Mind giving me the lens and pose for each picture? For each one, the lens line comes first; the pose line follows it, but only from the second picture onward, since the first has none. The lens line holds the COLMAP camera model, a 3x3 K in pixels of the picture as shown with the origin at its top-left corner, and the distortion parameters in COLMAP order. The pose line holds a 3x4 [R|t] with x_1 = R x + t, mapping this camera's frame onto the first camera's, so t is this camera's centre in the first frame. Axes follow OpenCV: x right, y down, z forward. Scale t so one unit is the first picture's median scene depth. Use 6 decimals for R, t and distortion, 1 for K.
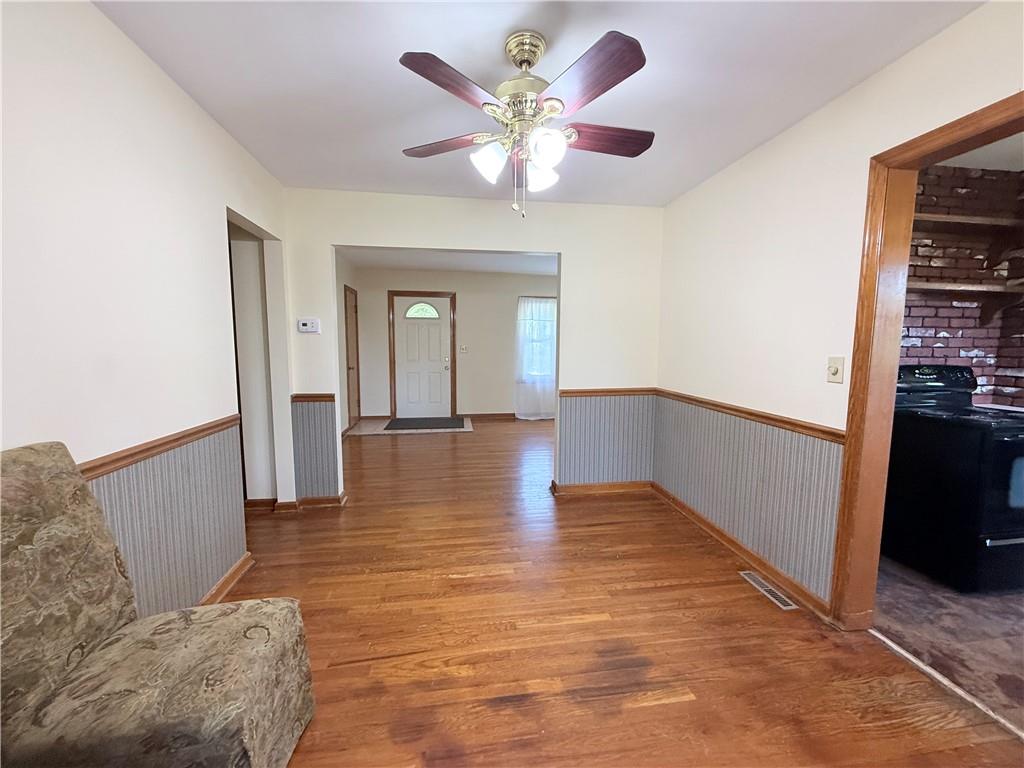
lens RADIAL K [[408.1, 0, 510.1], [0, 408.1, 383.4], [0, 0, 1]] dist [0.000142, -0.000225]
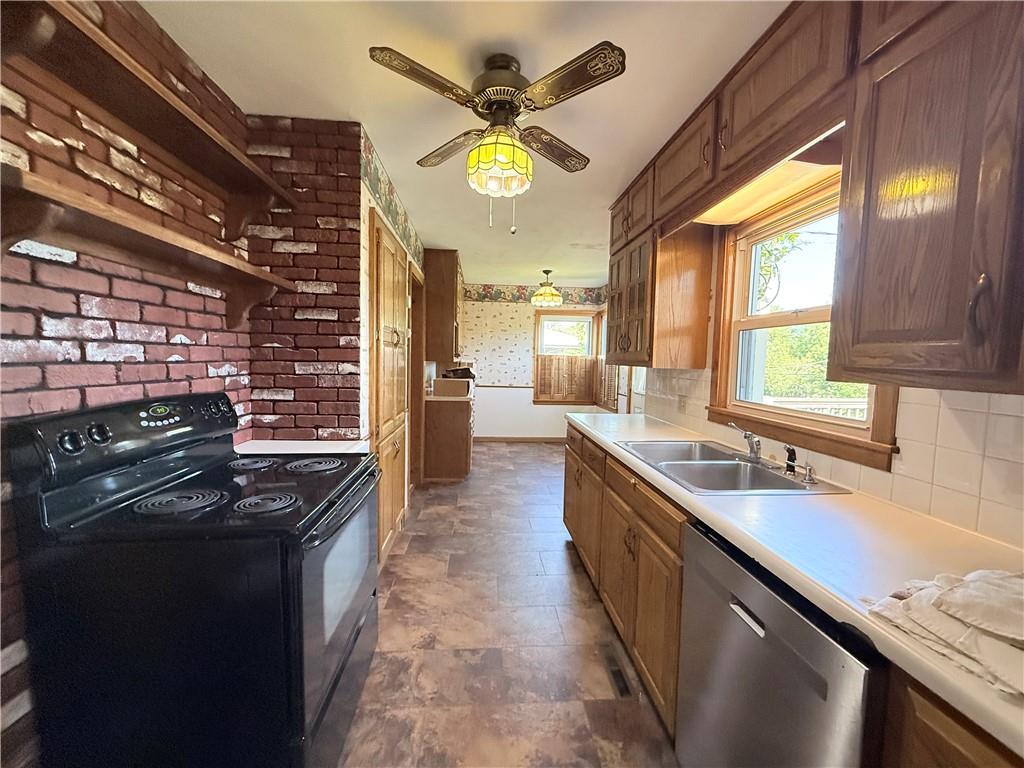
lens RADIAL K [[408.1, 0, 510.0], [0, 408.1, 381.3], [0, 0, 1]] dist [0.000142, -0.000225]
pose [[0.066543, -0.064659, 0.995686, 0.547571], [0.079274, 0.995086, 0.059322, -0.061405], [-0.994629, 0.074985, 0.071342, 0.530808]]
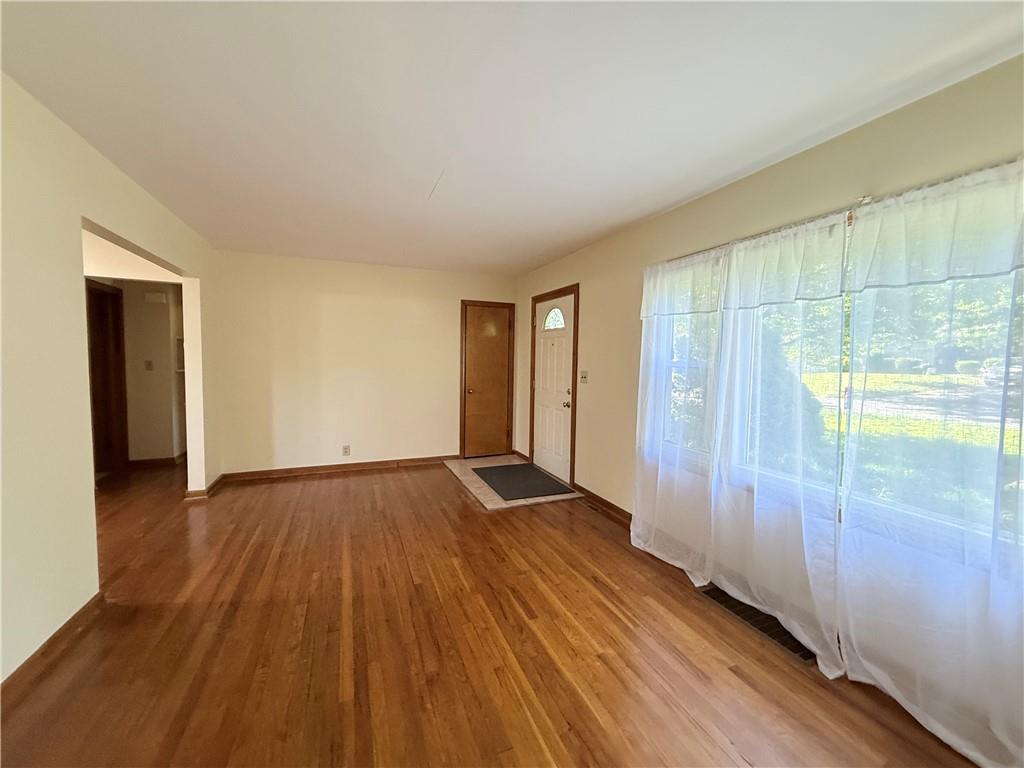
lens RADIAL K [[408.1, 0, 512.9], [0, 408.1, 381.9], [0, 0, 1]] dist [0.000142, -0.000225]
pose [[0.239172, 0.052373, -0.969564, 1.197659], [-0.114857, 0.993060, 0.025309, -0.214598], [0.964160, 0.105308, 0.243527, 2.064001]]
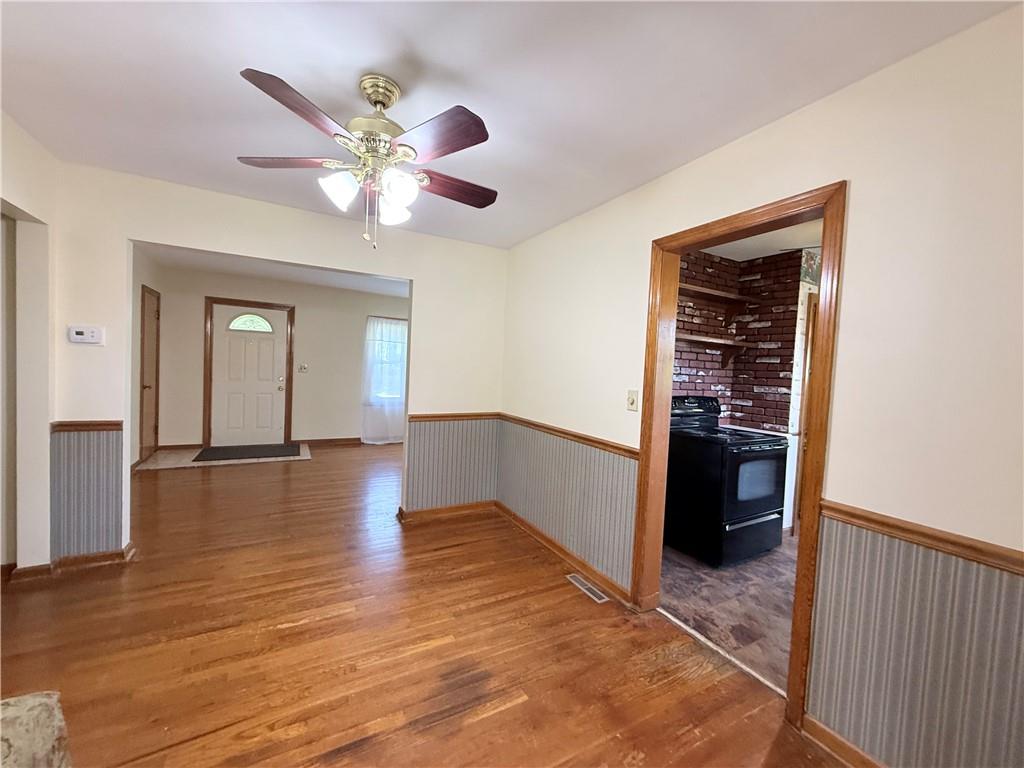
lens RADIAL K [[408.1, 0, 509.9], [0, 408.1, 382.8], [0, 0, 1]] dist [0.000142, -0.000225]
pose [[0.935526, 0.024776, 0.352388, -0.001047], [-0.005801, 0.998480, -0.054800, -0.011860], [-0.353210, 0.049223, 0.934248, -0.032620]]
